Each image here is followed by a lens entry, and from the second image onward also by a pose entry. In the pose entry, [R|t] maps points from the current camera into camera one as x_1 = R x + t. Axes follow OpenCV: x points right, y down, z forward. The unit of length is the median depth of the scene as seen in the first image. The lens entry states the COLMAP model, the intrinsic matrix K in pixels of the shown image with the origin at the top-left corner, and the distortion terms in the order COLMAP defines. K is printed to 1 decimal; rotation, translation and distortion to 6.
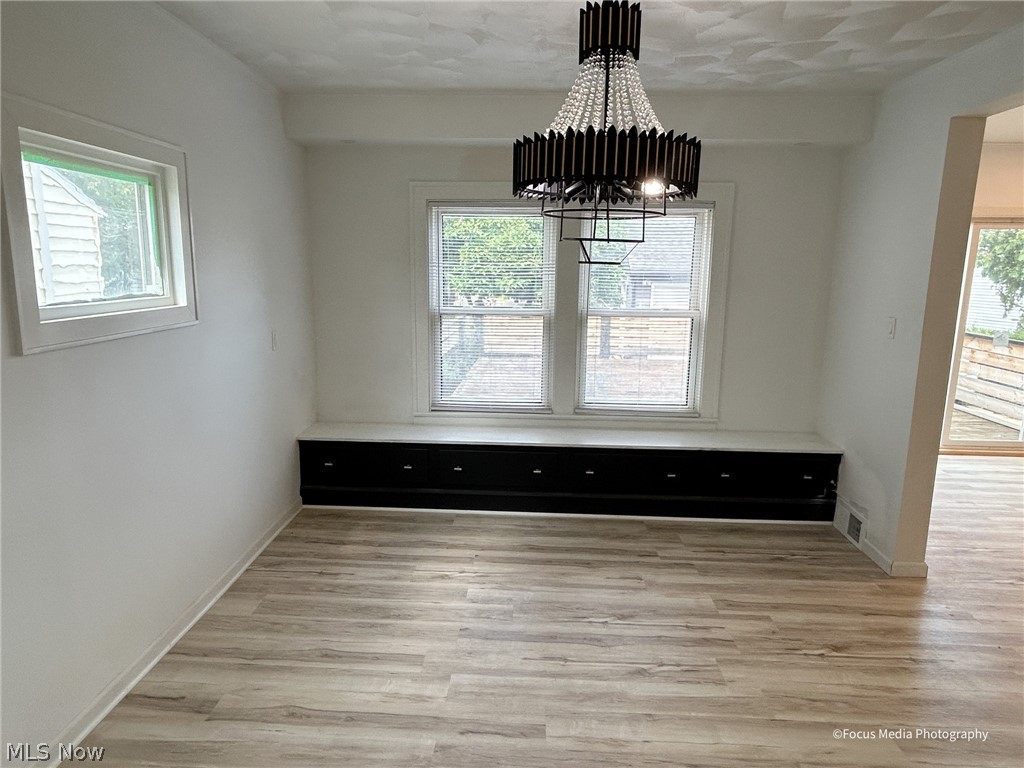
lens RADIAL K [[633.2, 0, 506.8], [0, 633.2, 384.7], [0, 0, 1]] dist [-0.002580, -0.003997]
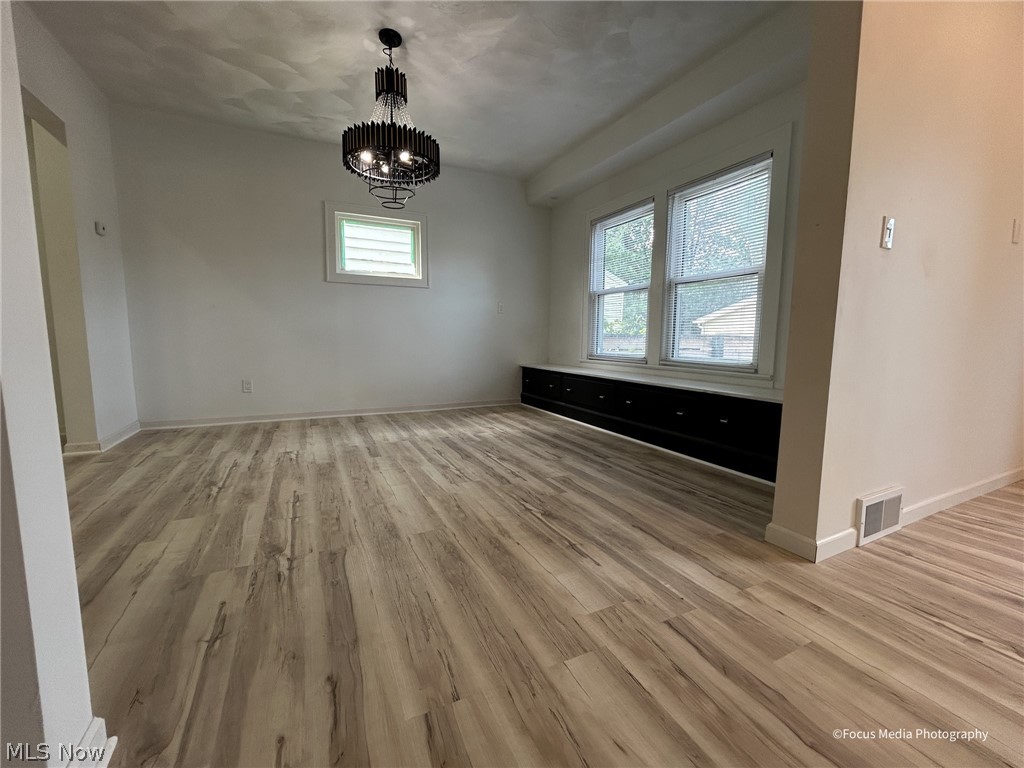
lens RADIAL K [[426.5, 0, 512.0], [0, 426.5, 384.0], [0, 0, 1]] dist [-0.000413, -0.000032]
pose [[0.474465, 0.085304, -0.876132, 0.932562], [-0.167691, 0.985826, 0.005172, 0.168689], [0.864155, 0.144466, 0.482044, 0.467800]]
